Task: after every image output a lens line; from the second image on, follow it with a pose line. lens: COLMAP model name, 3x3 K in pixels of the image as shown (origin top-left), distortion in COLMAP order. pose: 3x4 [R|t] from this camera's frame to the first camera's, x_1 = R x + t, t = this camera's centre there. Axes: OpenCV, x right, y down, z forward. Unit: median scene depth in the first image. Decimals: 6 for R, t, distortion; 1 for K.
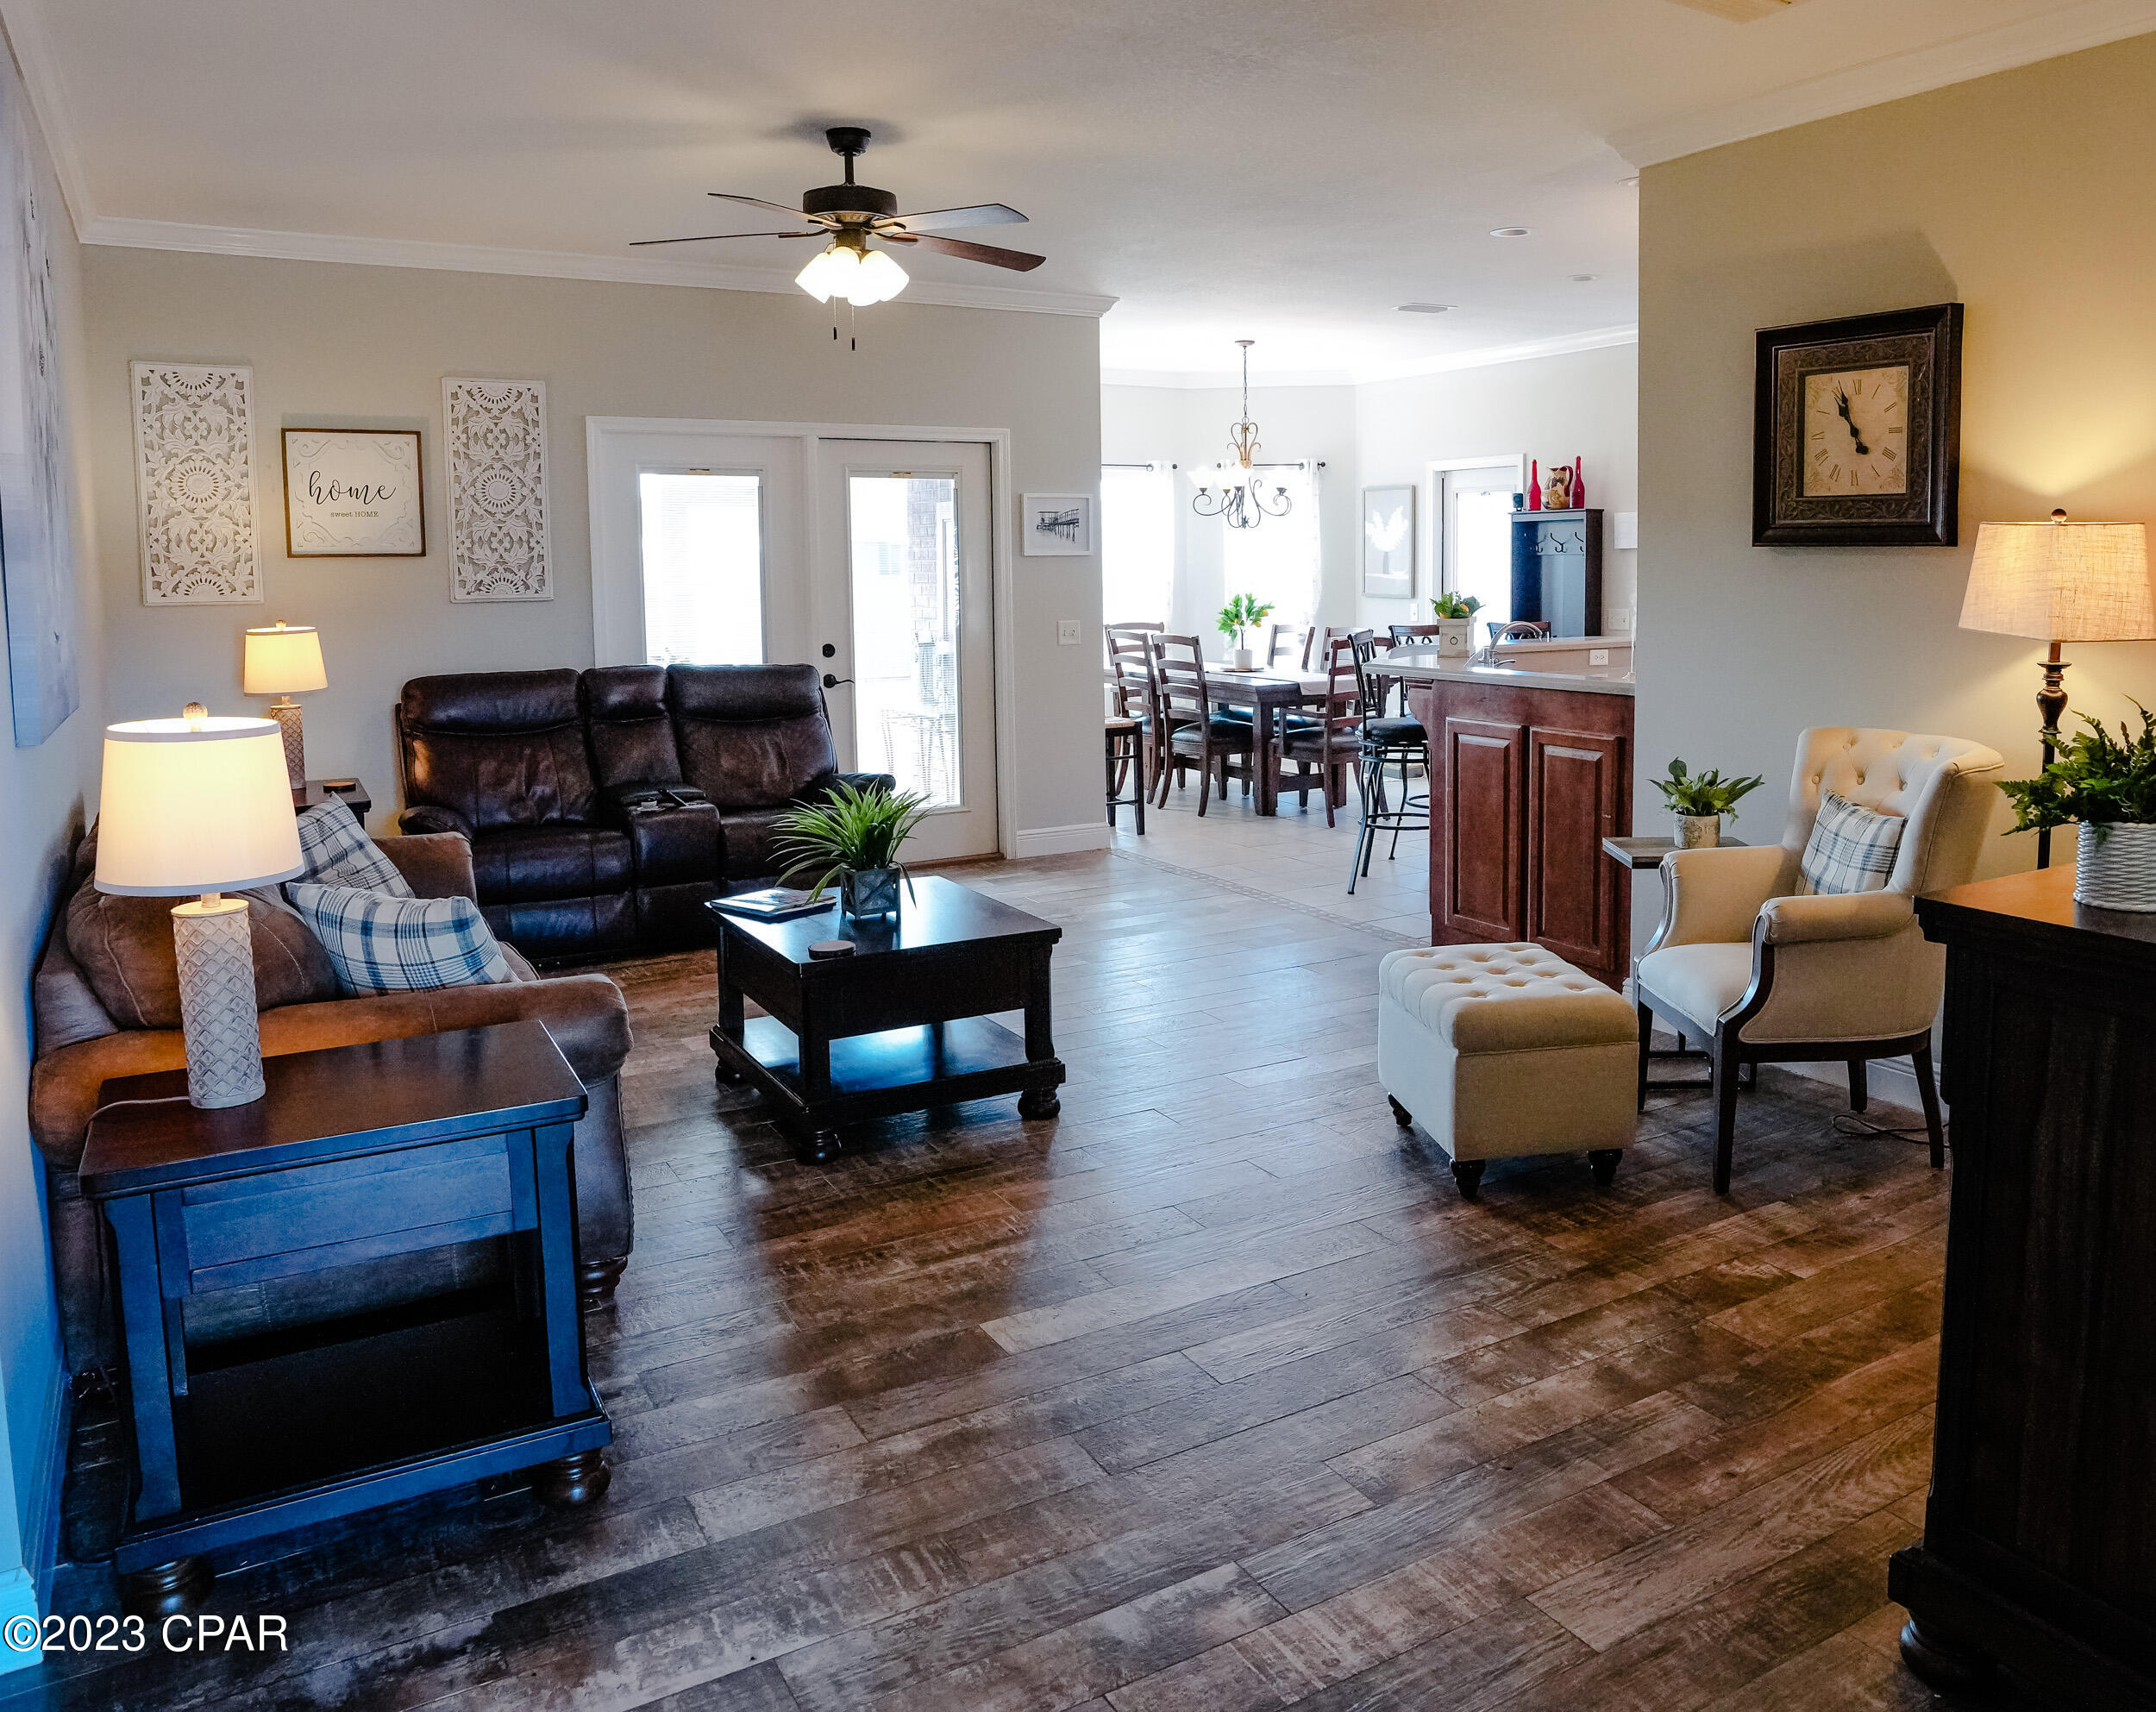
lens RADIAL K [[1606.6, 0, 1196.2], [0, 1606.6, 734.8], [0, 0, 1]] dist [-0.081769, 0.001485]
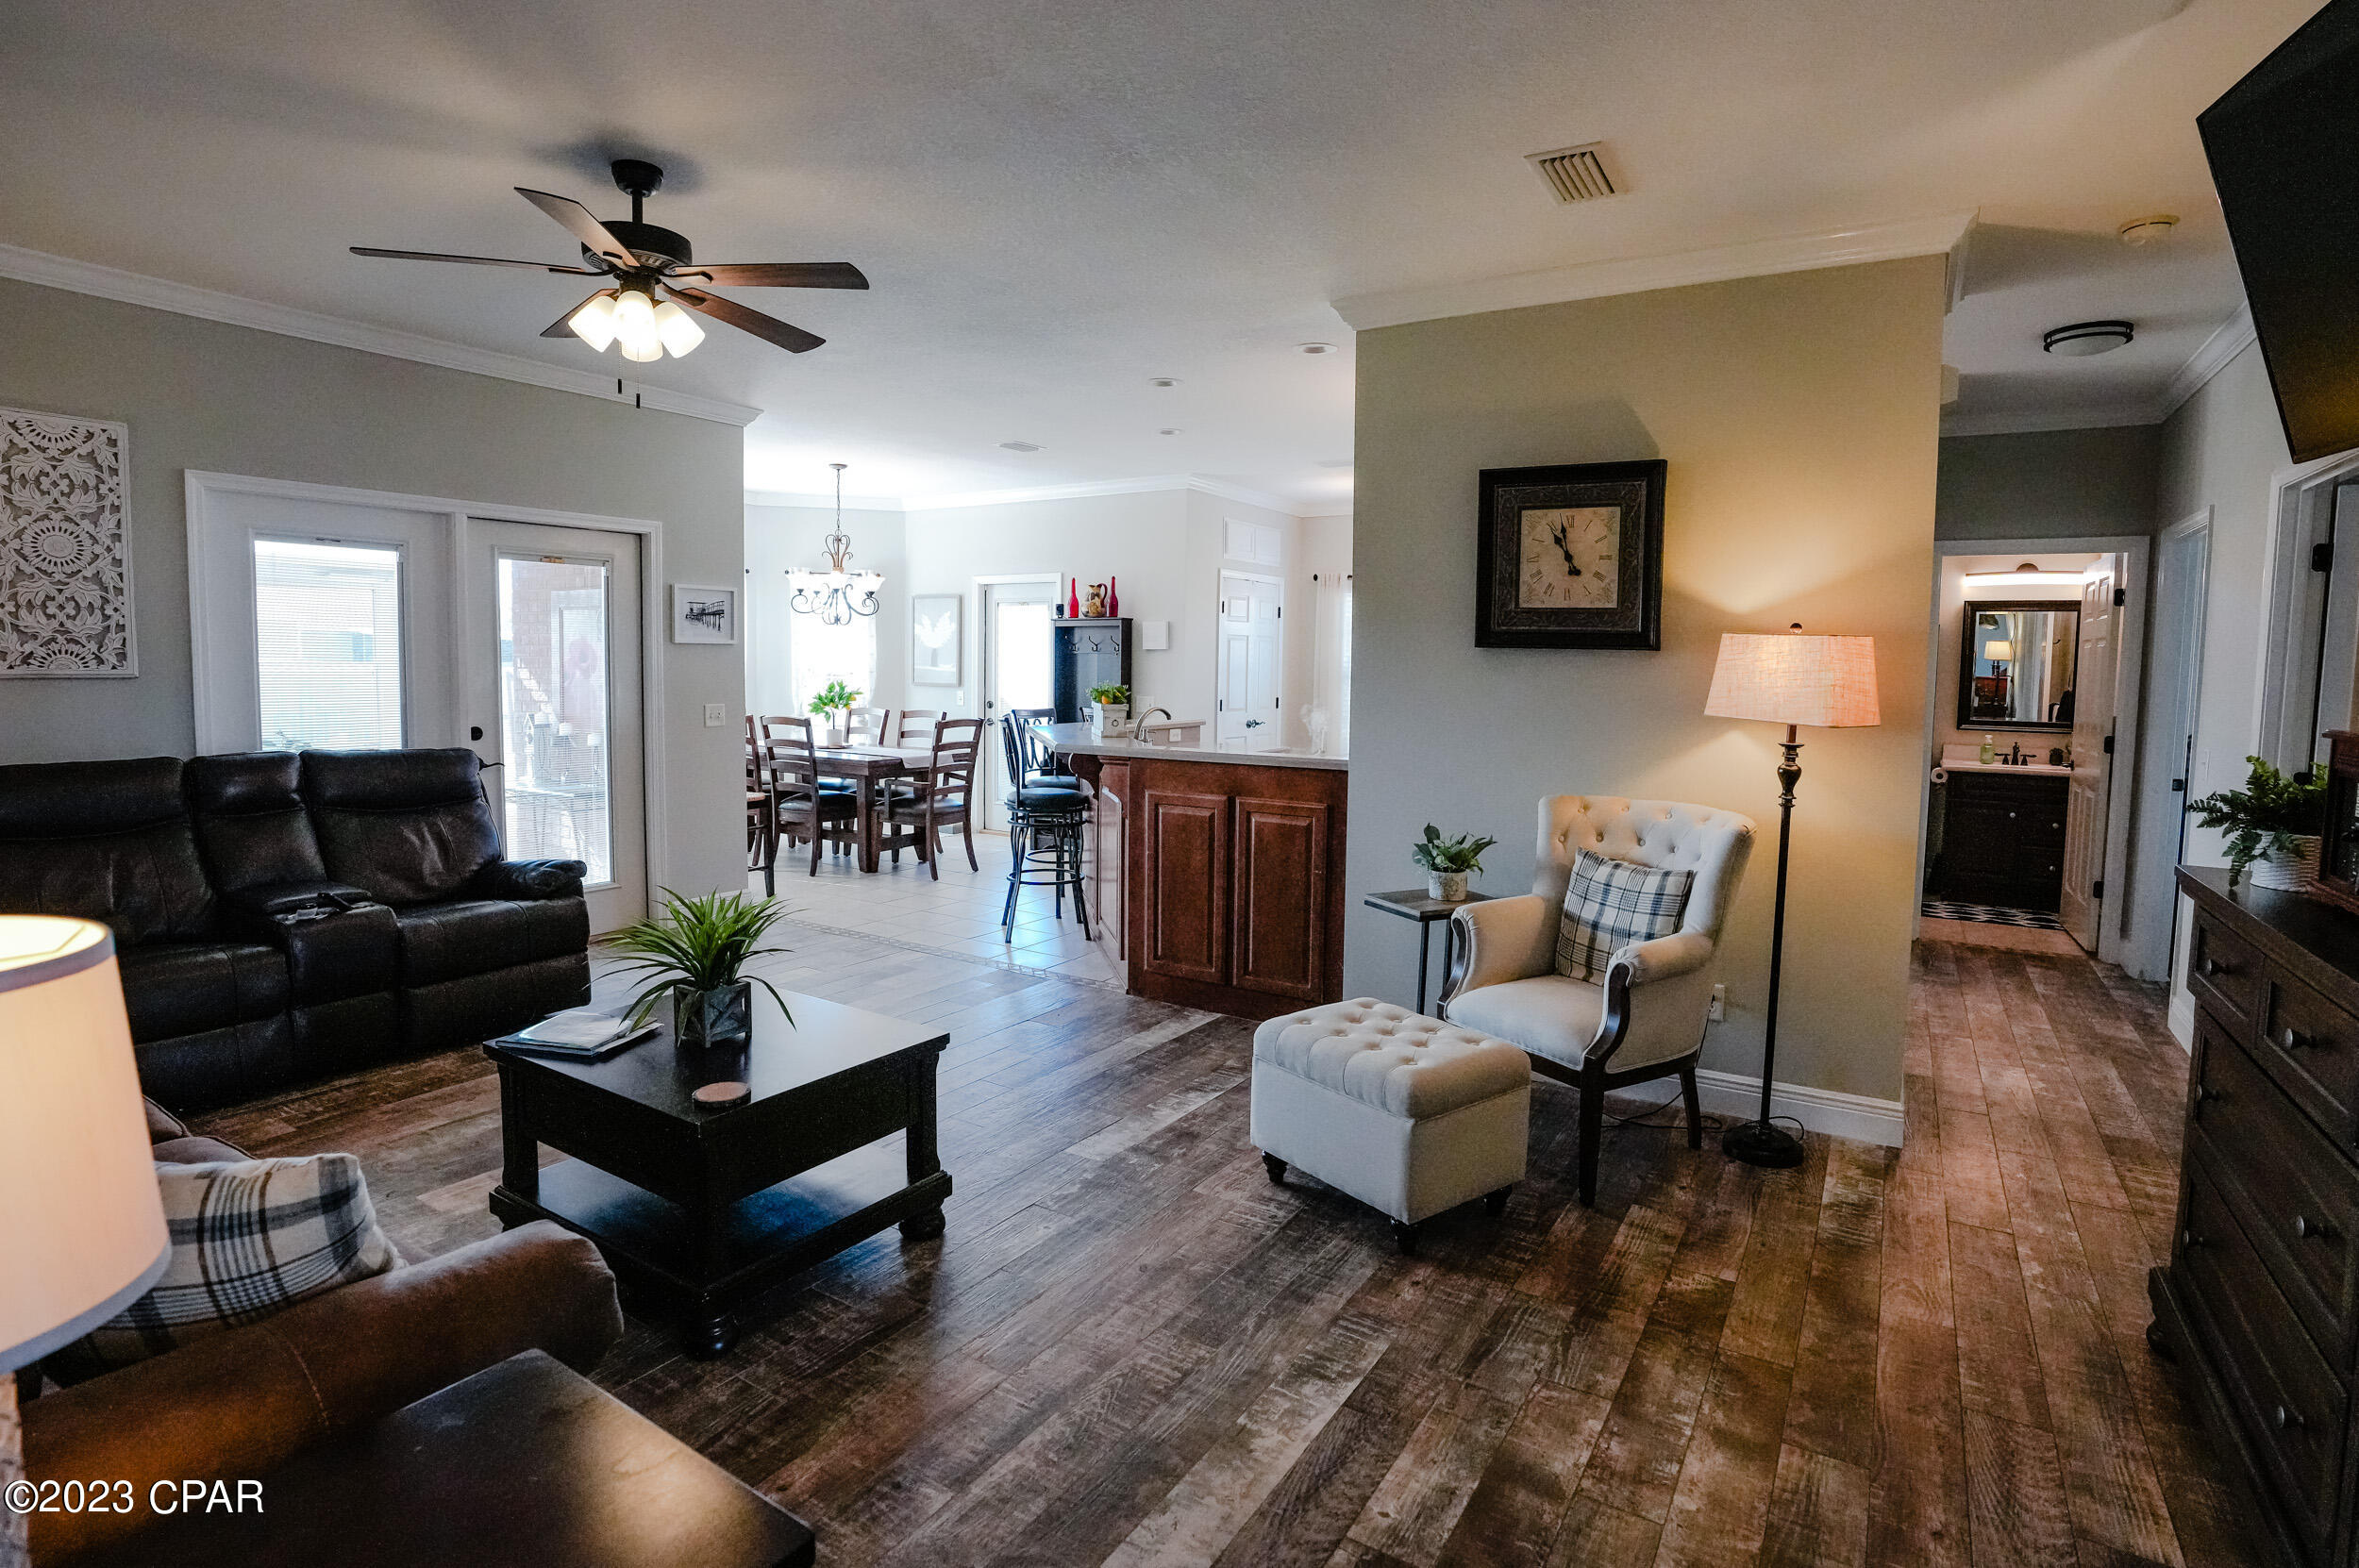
lens RADIAL K [[1158.0, 0, 1190.2], [0, 1158.0, 756.2], [0, 0, 1]] dist [-0.067300, 0.021724]
pose [[0.897005, -0.013720, 0.441807, -0.148750], [0.025032, 0.999491, -0.019785, -0.014652], [-0.441310, 0.028806, 0.896892, 0.191774]]
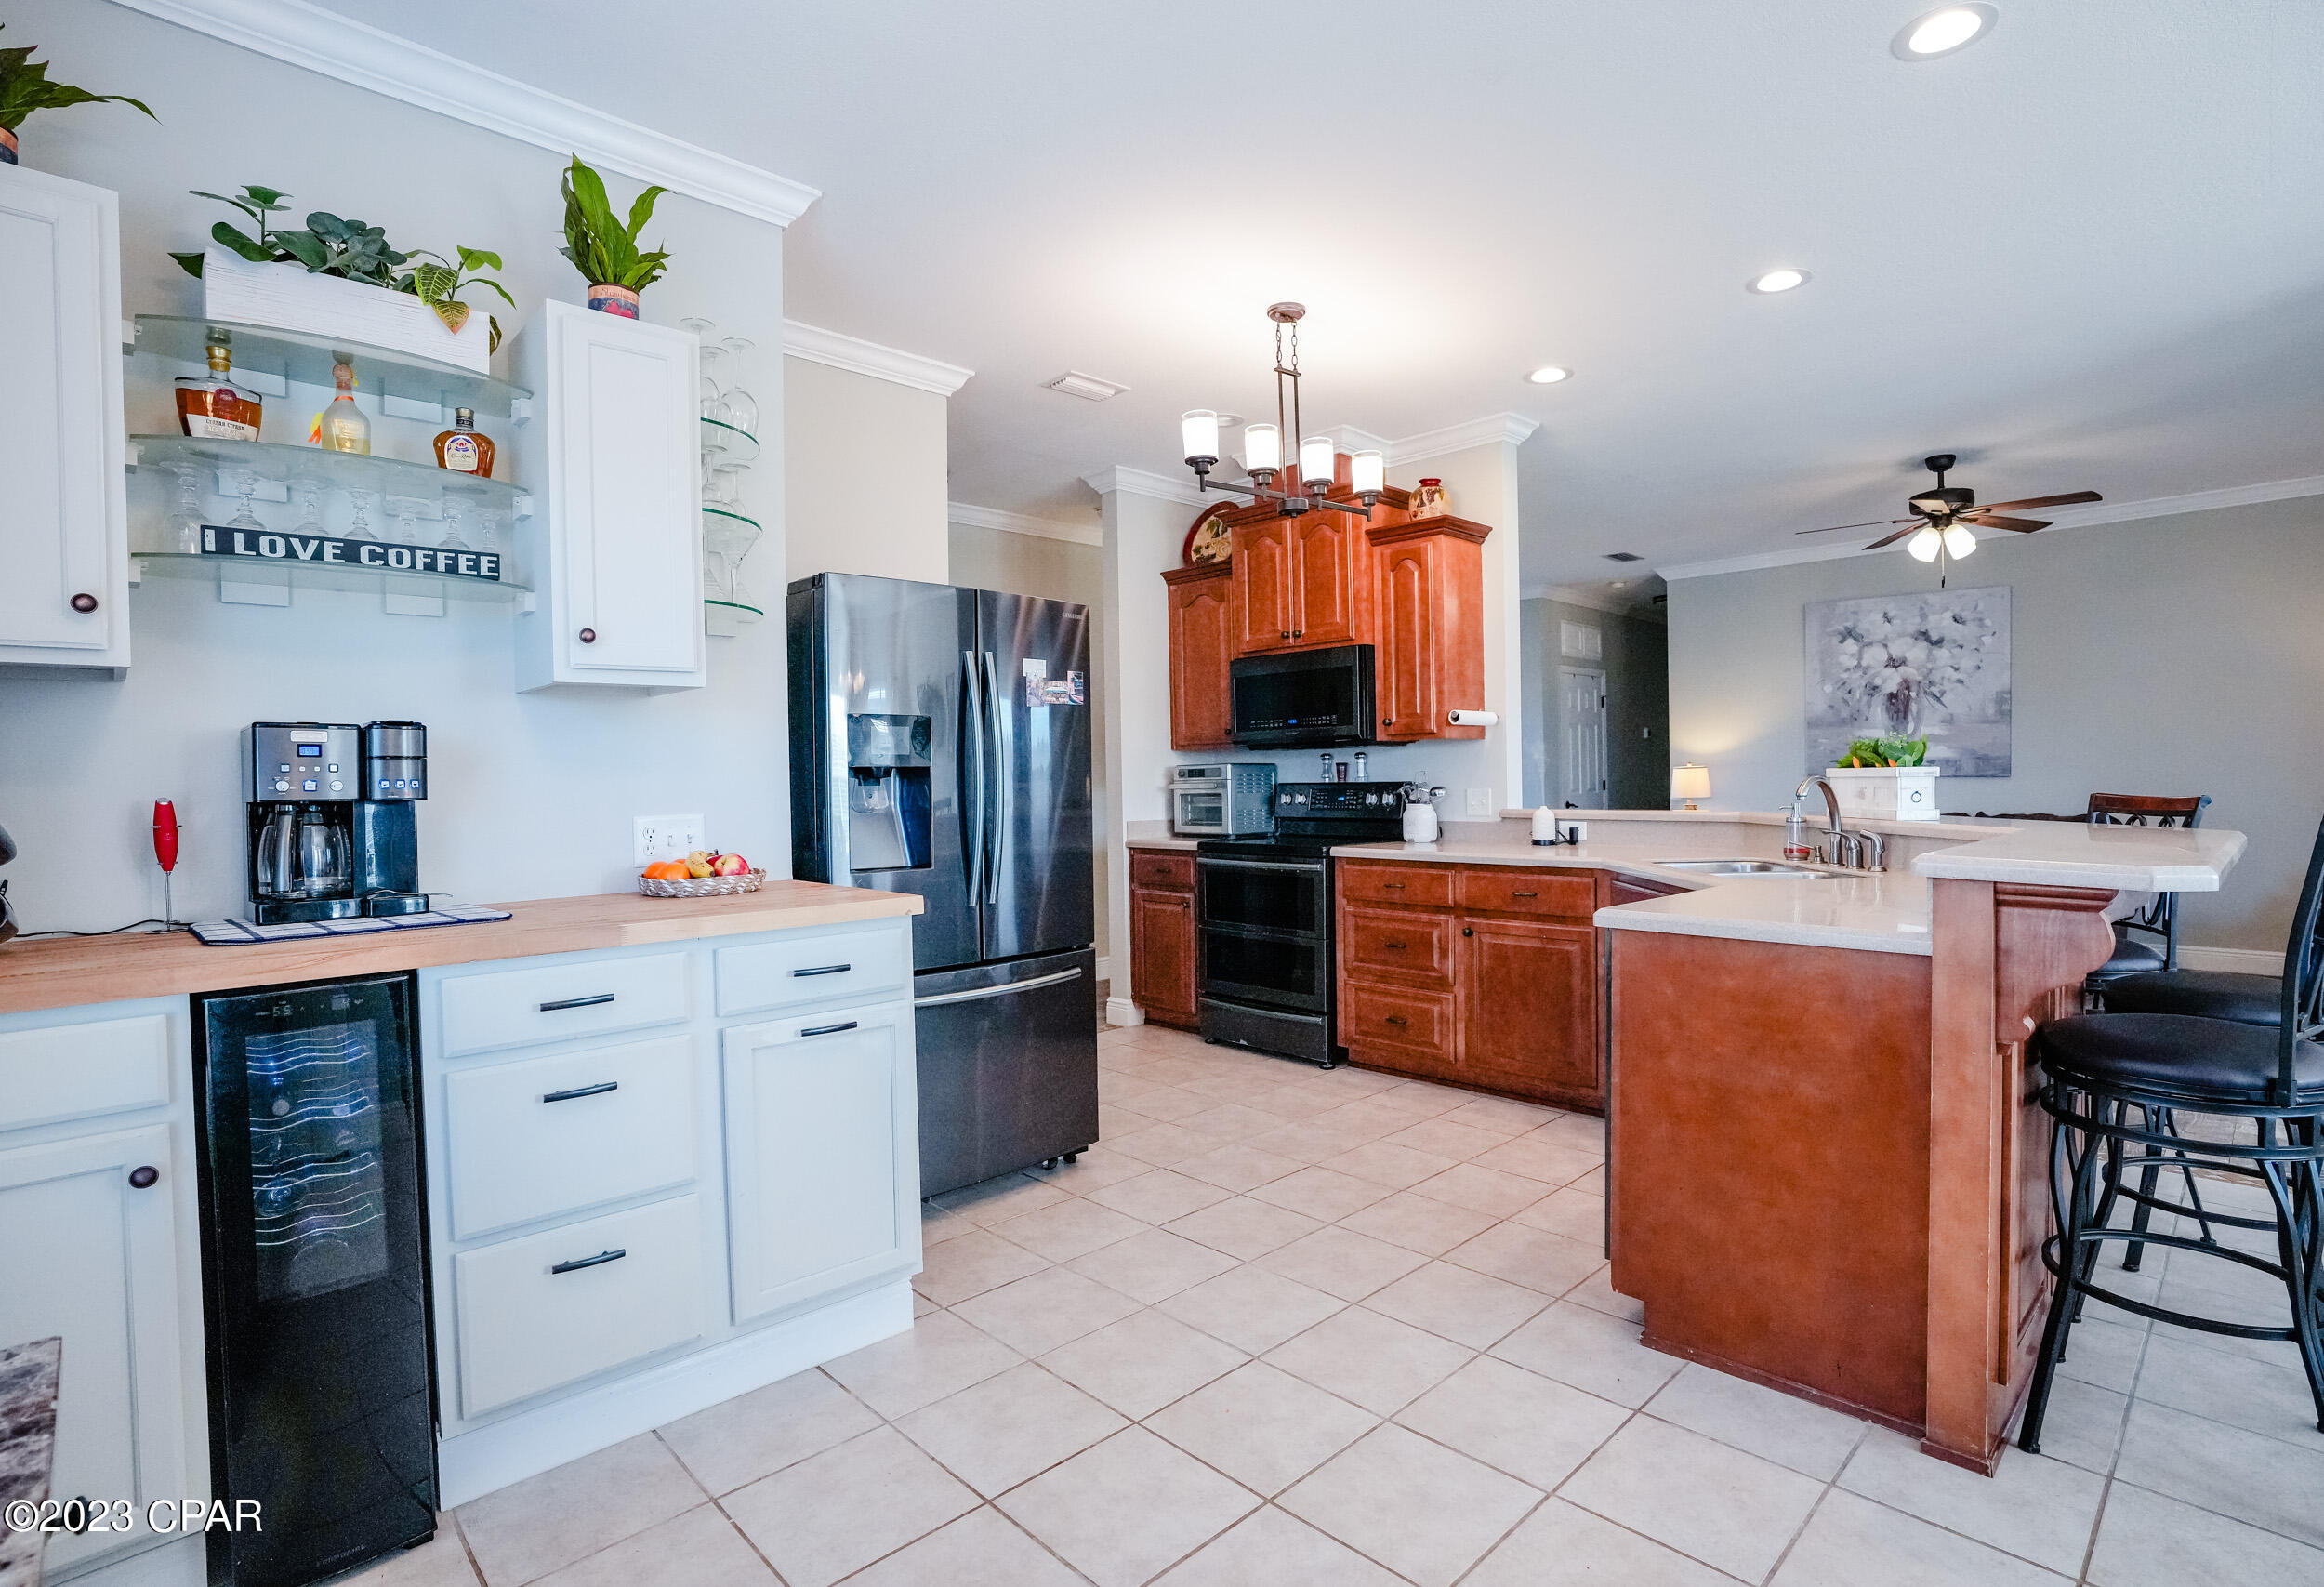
lens RADIAL K [[1130.8, 0, 1190.4], [0, 1130.8, 793.1], [0, 0, 1]] dist [-0.067347, 0.028772]
pose [[-0.974065, 0.030657, -0.224181, 0.542581], [0.003082, 0.992485, 0.122331, -0.115349], [0.226247, 0.118467, -0.966839, 1.308719]]
